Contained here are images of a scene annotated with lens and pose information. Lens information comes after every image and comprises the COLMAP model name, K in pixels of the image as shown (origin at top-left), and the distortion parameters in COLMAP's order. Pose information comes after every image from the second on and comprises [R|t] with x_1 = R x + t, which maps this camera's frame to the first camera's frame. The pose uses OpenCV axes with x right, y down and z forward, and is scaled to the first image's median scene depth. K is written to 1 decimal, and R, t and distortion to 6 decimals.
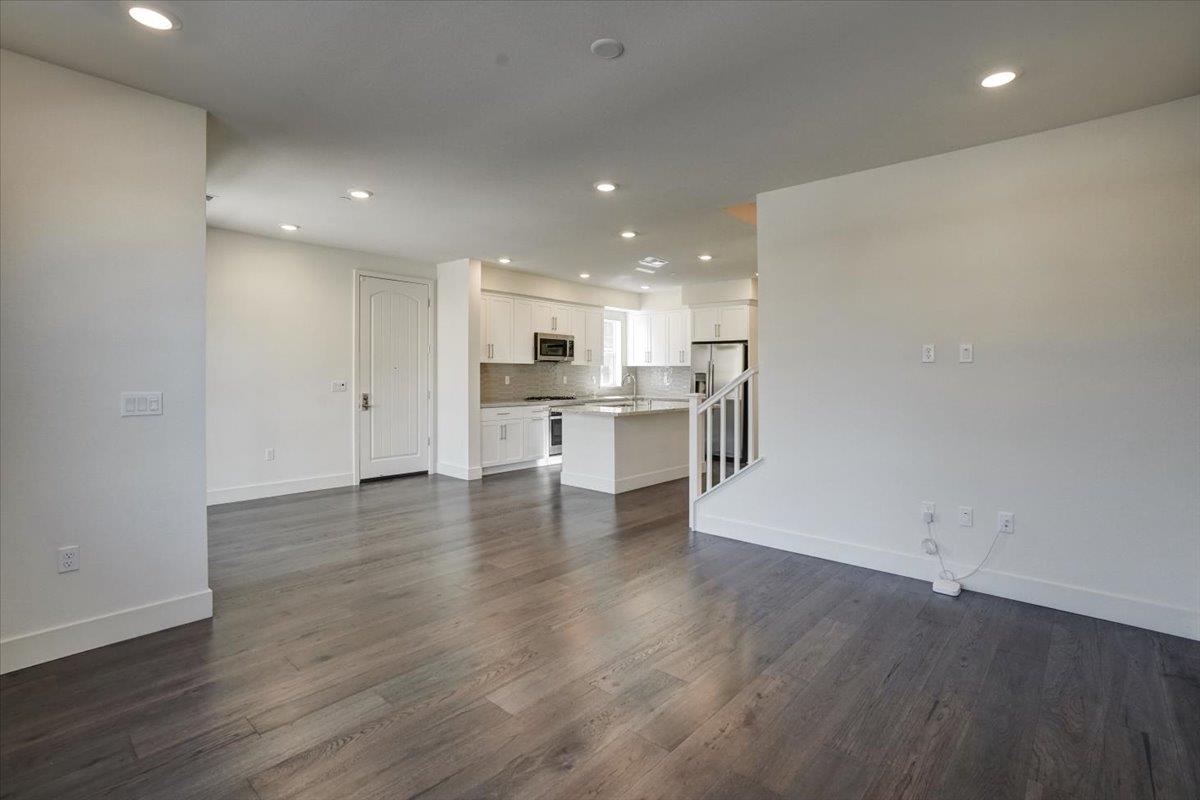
lens RADIAL K [[570.0, 0, 599.1], [0, 570.0, 371.2], [0, 0, 1]] dist [0.000042, 0.000204]
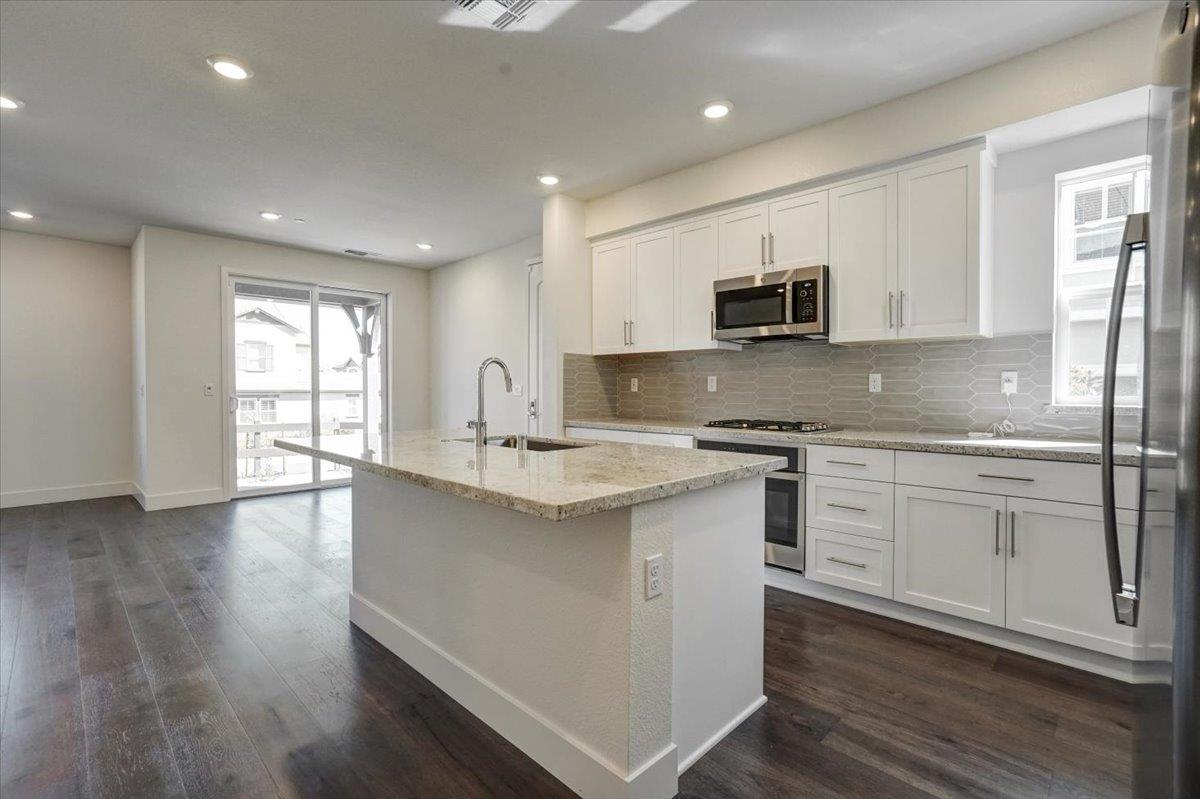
lens RADIAL K [[552.2, 0, 601.1], [0, 552.2, 388.9], [0, 0, 1]] dist [-0.045052, 0.022200]
pose [[-0.048020, -0.005420, -0.998832, 0.397036], [0.001093, 0.999984, -0.005479, 0.026516], [0.998846, -0.001355, -0.048013, 1.067526]]
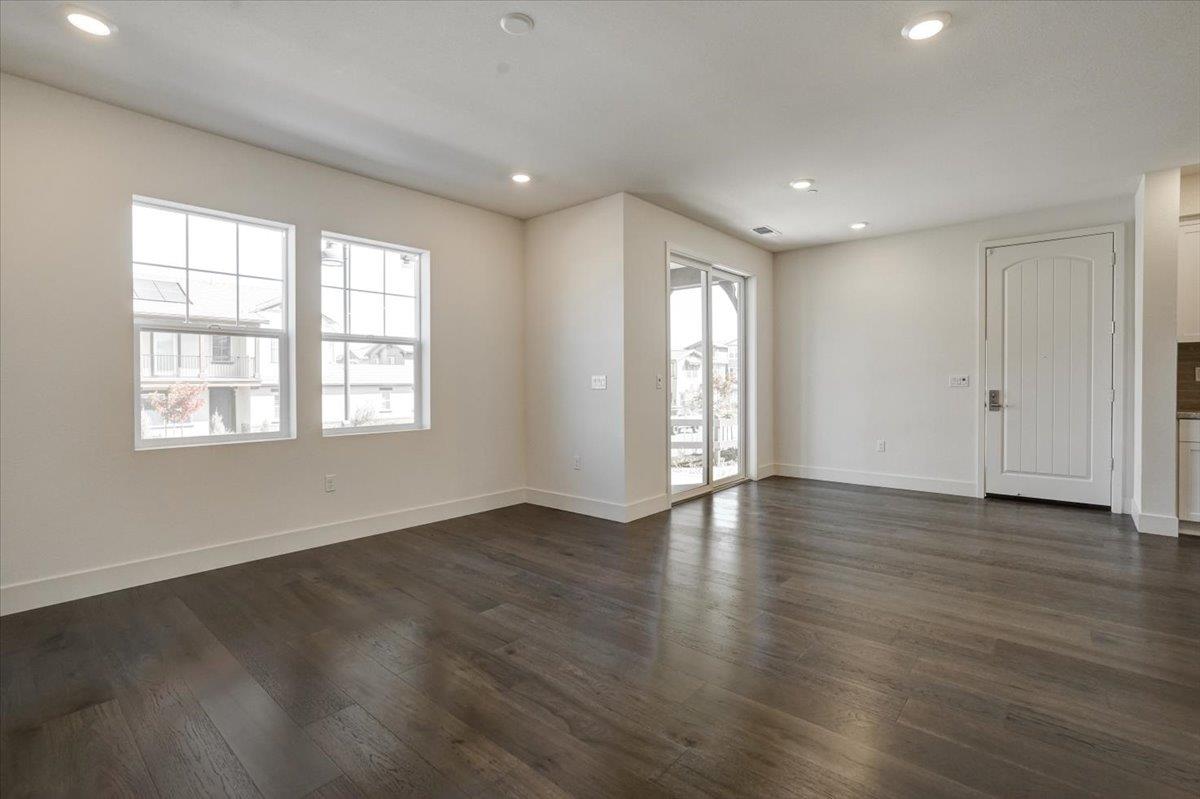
lens RADIAL K [[552.2, 0, 601.1], [0, 552.2, 388.9], [0, 0, 1]] dist [-0.045052, 0.022200]
pose [[0.018894, 0.008493, -0.999785, 0.340611], [0.005720, 0.999947, 0.008602, 0.025266], [0.999805, -0.005881, 0.018845, 0.390301]]
